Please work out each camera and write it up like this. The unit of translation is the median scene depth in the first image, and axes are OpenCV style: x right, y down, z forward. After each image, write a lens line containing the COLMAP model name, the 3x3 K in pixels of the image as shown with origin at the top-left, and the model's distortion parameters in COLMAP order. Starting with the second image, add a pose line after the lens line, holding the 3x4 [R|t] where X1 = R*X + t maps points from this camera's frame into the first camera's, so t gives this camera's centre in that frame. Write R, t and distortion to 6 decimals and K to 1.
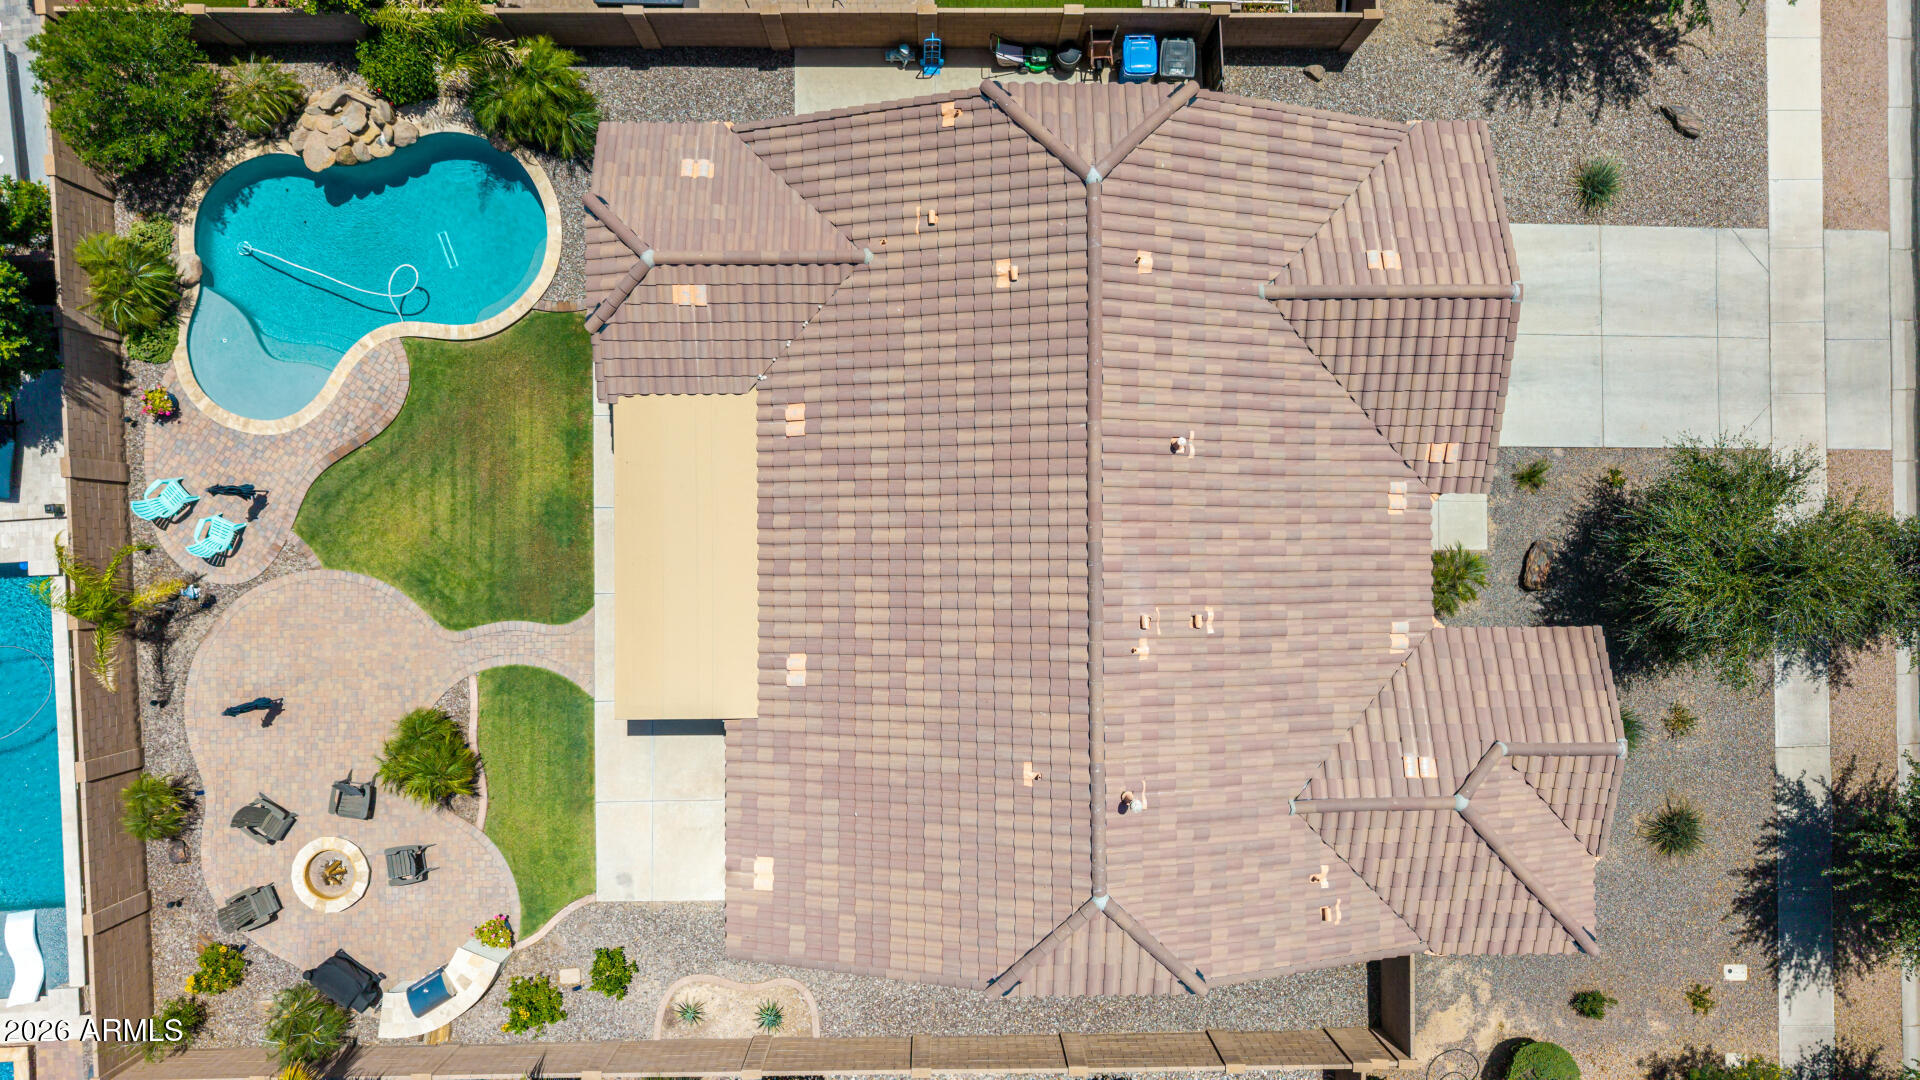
lens RADIAL K [[1301.9, 0, 963.2], [0, 1301.9, 543.1], [0, 0, 1]] dist [0.011569, -0.003361]
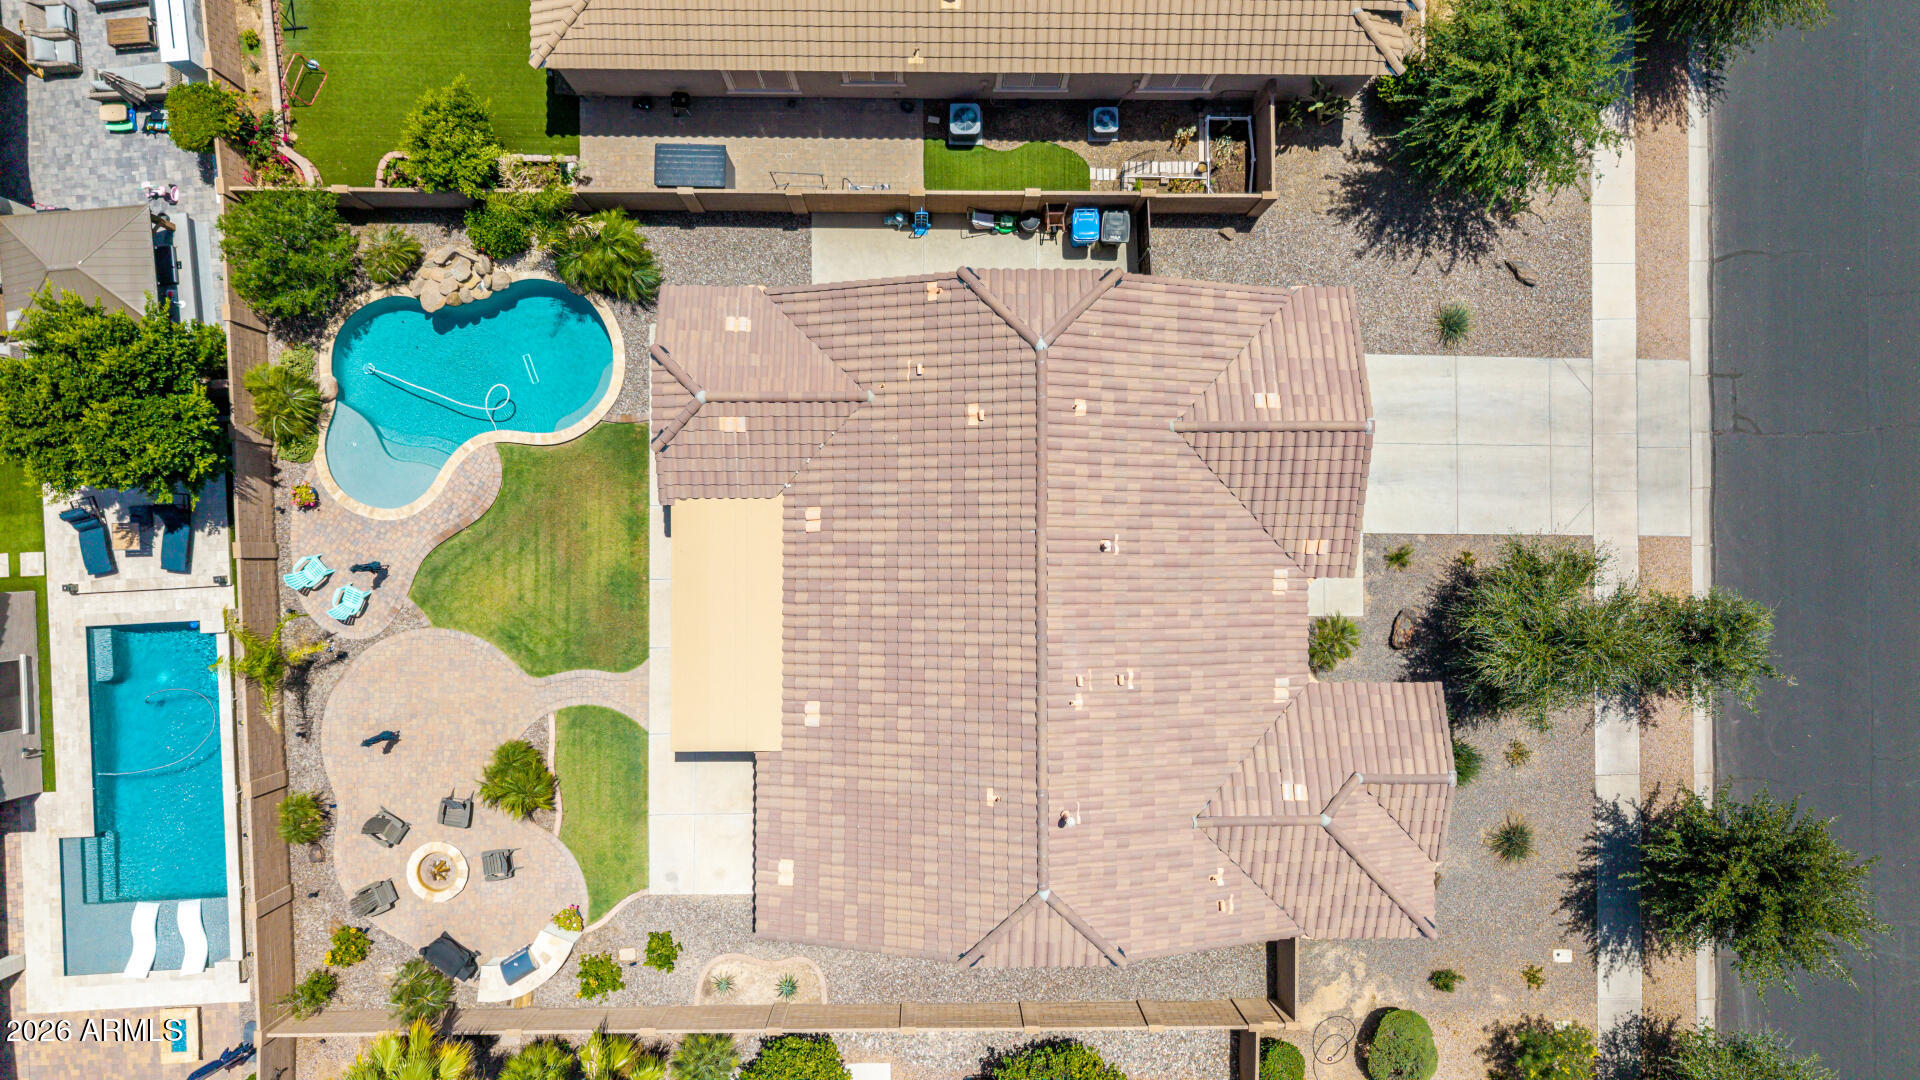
lens RADIAL K [[1282.6, 0, 959.3], [0, 1282.6, 545.7], [0, 0, 1]] dist [0.031669, -0.035152]
pose [[0.999986, 0.005090, 0.001583, 0.012306], [-0.005085, 0.999982, -0.003168, -0.057299], [-0.001599, 0.003160, 0.999994, -0.236247]]
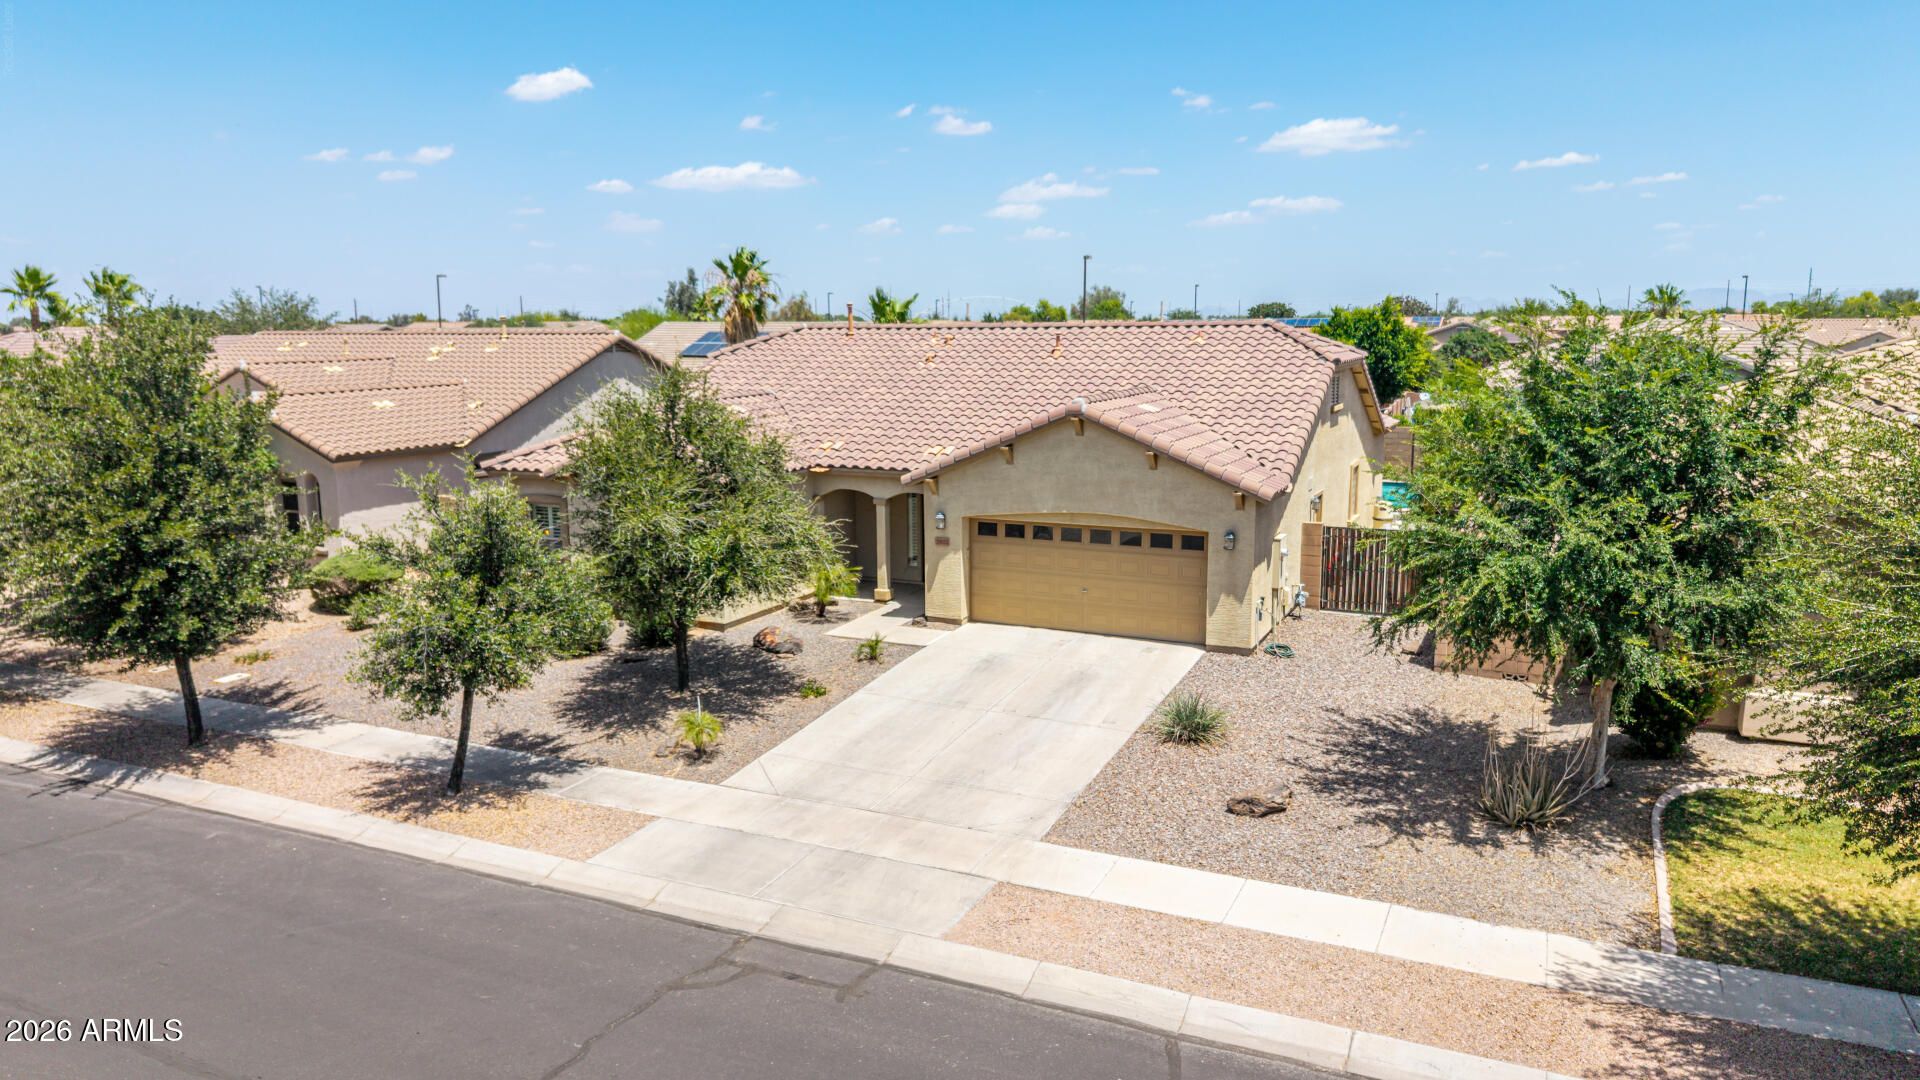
lens RADIAL K [[1293.2, 0, 960.0], [0, 1293.2, 540.0], [0, 0, 1]] dist [0.047985, -0.072649]
pose [[-0.428183, 0.126791, -0.894753, 1.167684], [-0.903605, -0.073801, 0.421961, -0.457186], [-0.012533, 0.989180, 0.146170, 0.817979]]
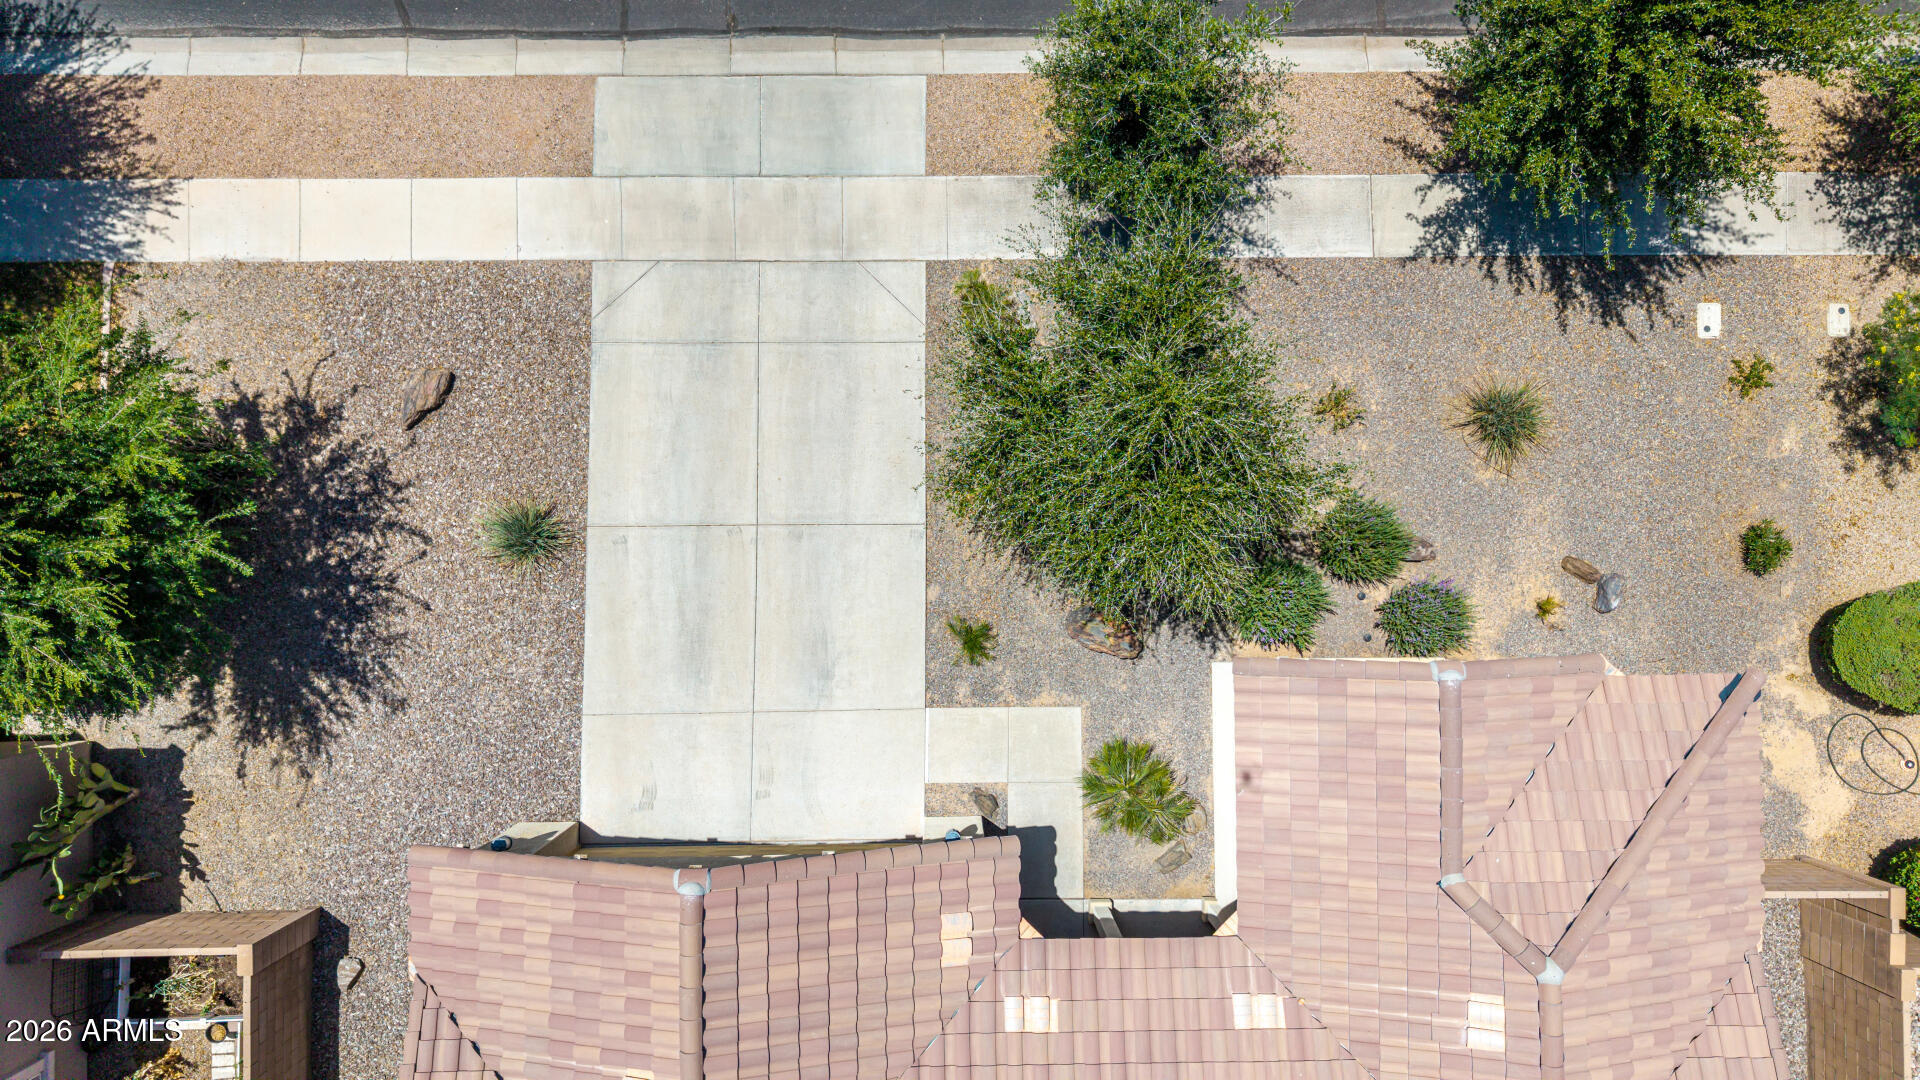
lens RADIAL K [[1282.6, 0, 959.3], [0, 1282.6, 545.7], [0, 0, 1]] dist [0.031669, -0.035152]
pose [[-0.000993, -0.999979, -0.006481, 0.494013], [0.999822, -0.001115, 0.018823, -0.069448], [-0.018830, -0.006461, 0.999802, 0.356461]]
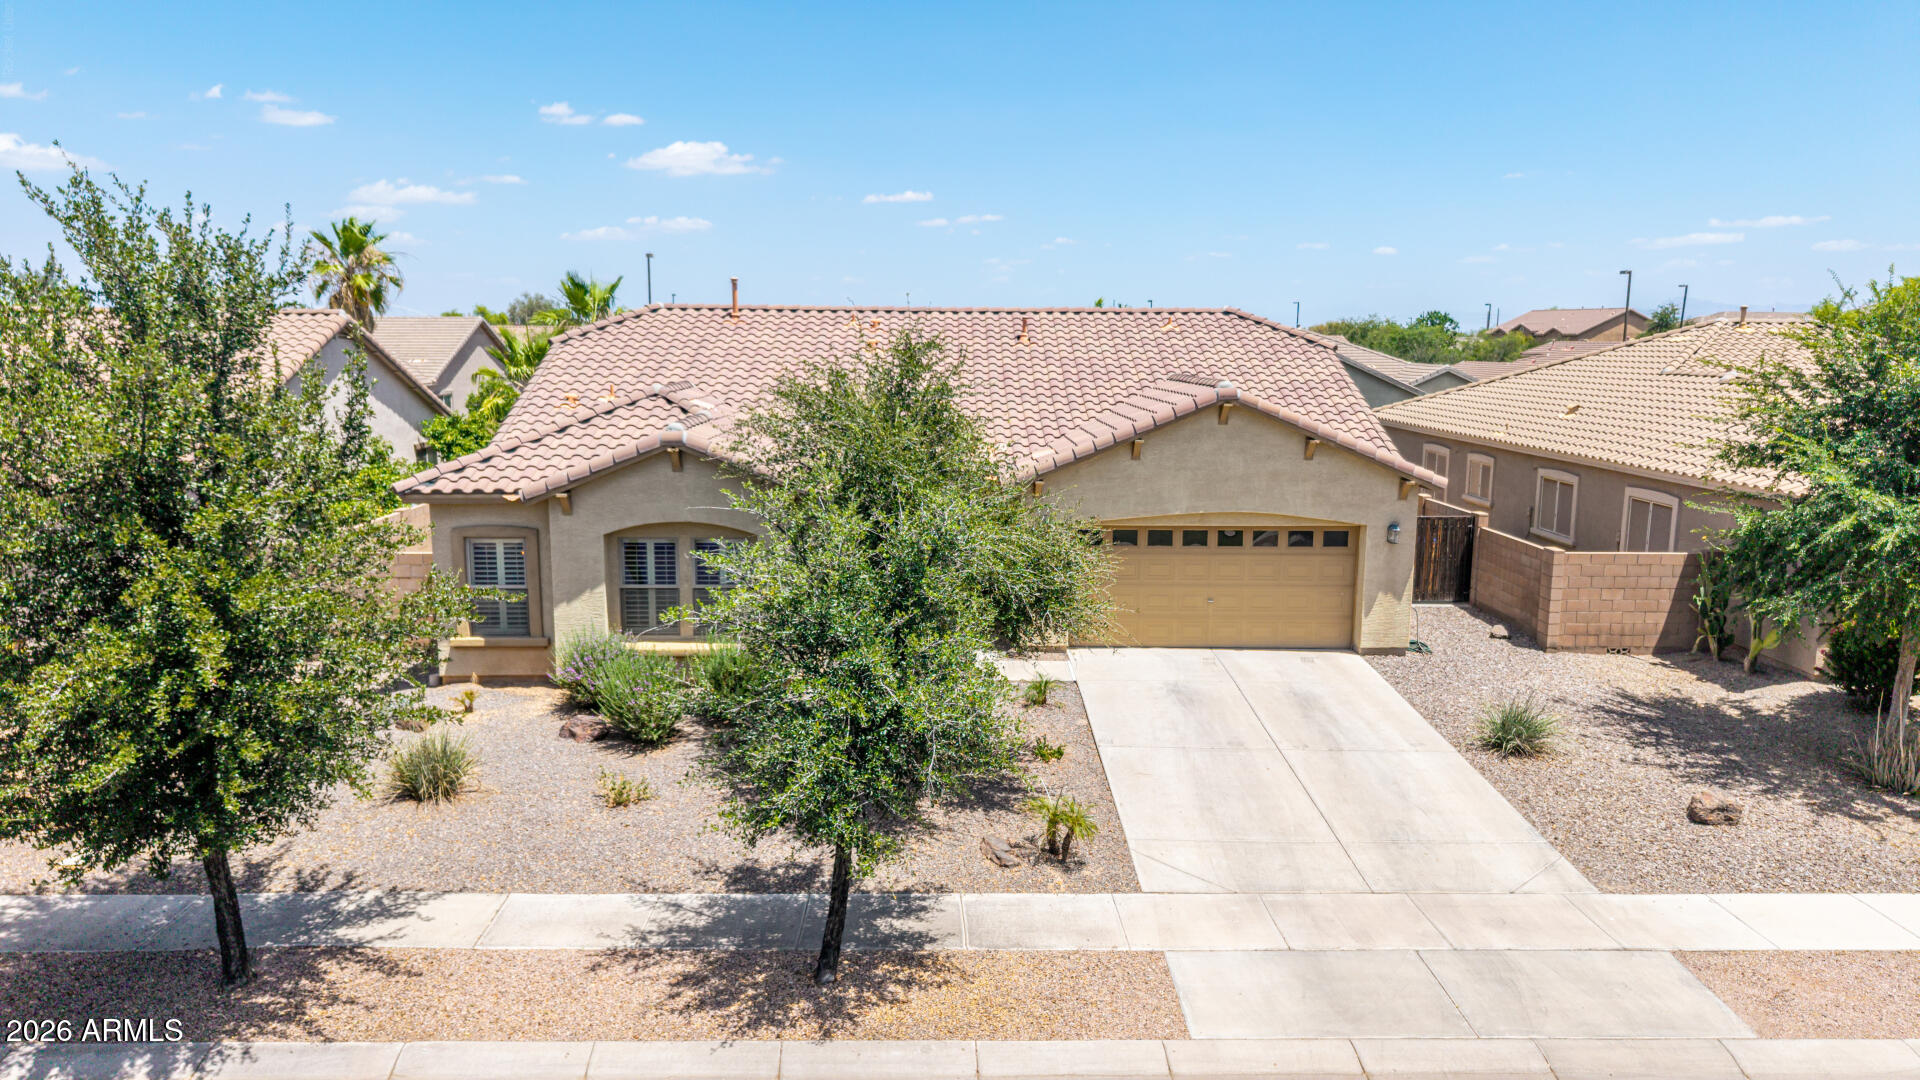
lens RADIAL K [[1282.6, 0, 959.3], [0, 1282.6, 545.7], [0, 0, 1]] dist [0.031669, -0.035152]
pose [[0.014063, 0.134104, -0.990868, 1.106608], [-0.999781, -0.013456, -0.016011, 0.005014], [-0.015480, 0.990876, 0.133885, 0.846214]]
